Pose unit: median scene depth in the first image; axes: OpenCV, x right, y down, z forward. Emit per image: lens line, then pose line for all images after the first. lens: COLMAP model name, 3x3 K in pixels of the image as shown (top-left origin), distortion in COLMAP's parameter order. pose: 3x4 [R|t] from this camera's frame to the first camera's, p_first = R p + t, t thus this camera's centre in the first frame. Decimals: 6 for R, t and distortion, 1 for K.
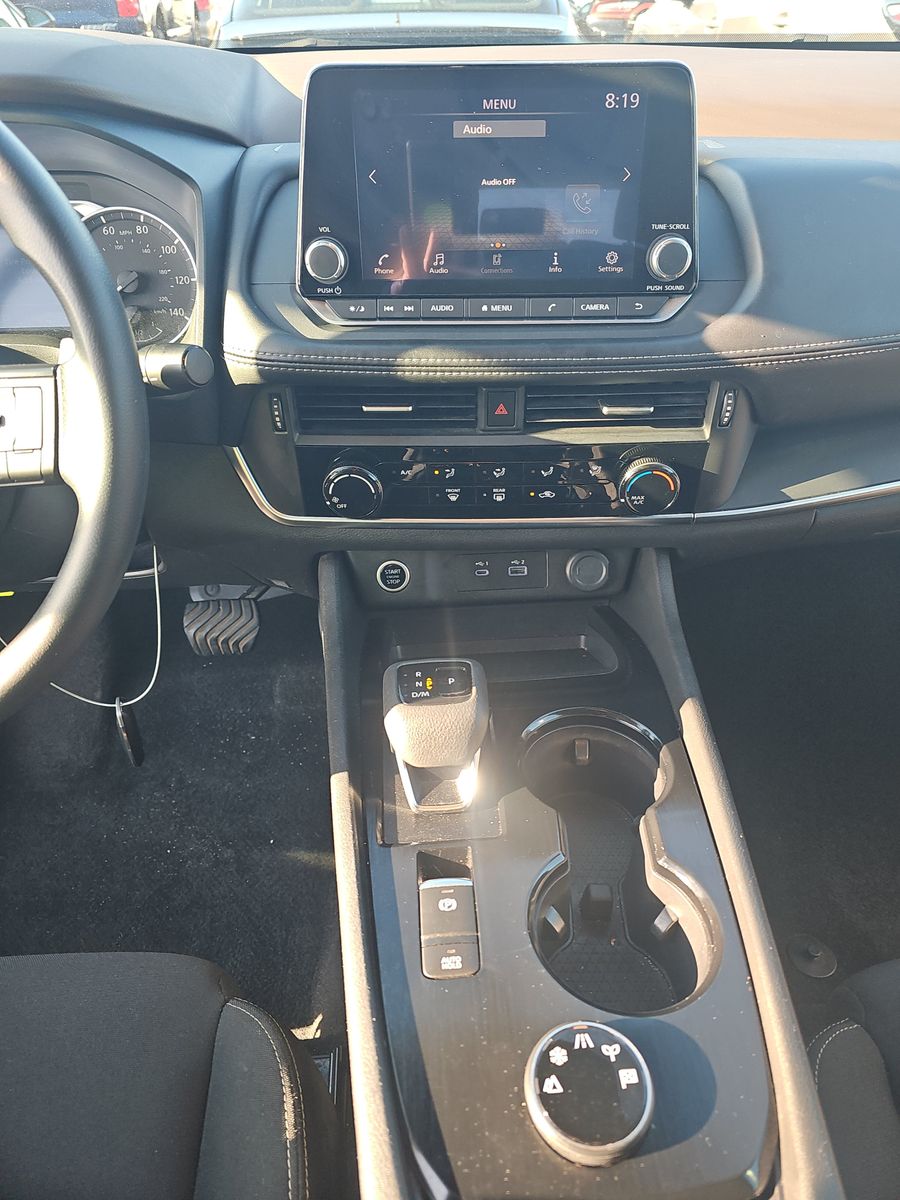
lens RADIAL K [[801.1, 0, 453.8], [0, 801.1, 596.8], [0, 0, 1]] dist [0.078380, -0.075021]
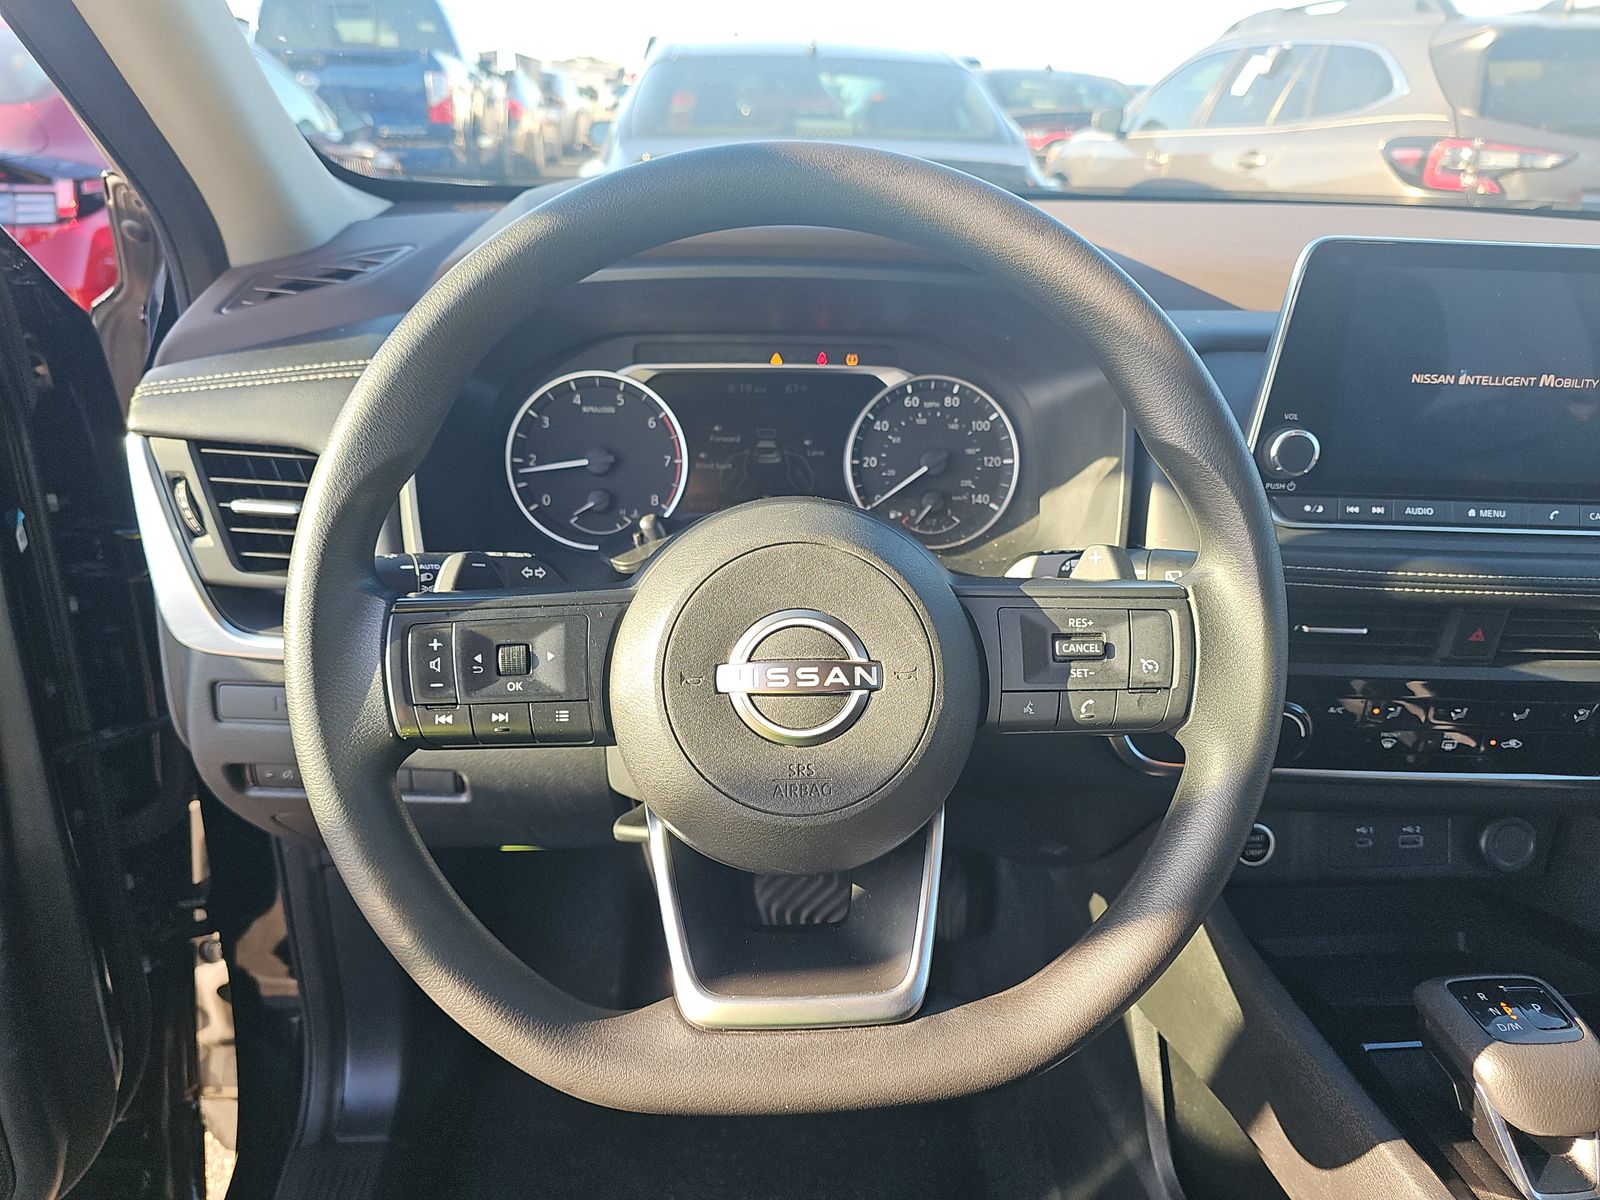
lens RADIAL K [[1068.1, 0, 791.2], [0, 1068.1, 603.9], [0, 0, 1]] dist [0.078380, -0.075021]
pose [[0.997358, 0.032517, 0.064962, -0.644262], [-0.018036, 0.977066, -0.212171, -0.025937], [-0.070372, 0.210438, 0.975071, 0.013620]]
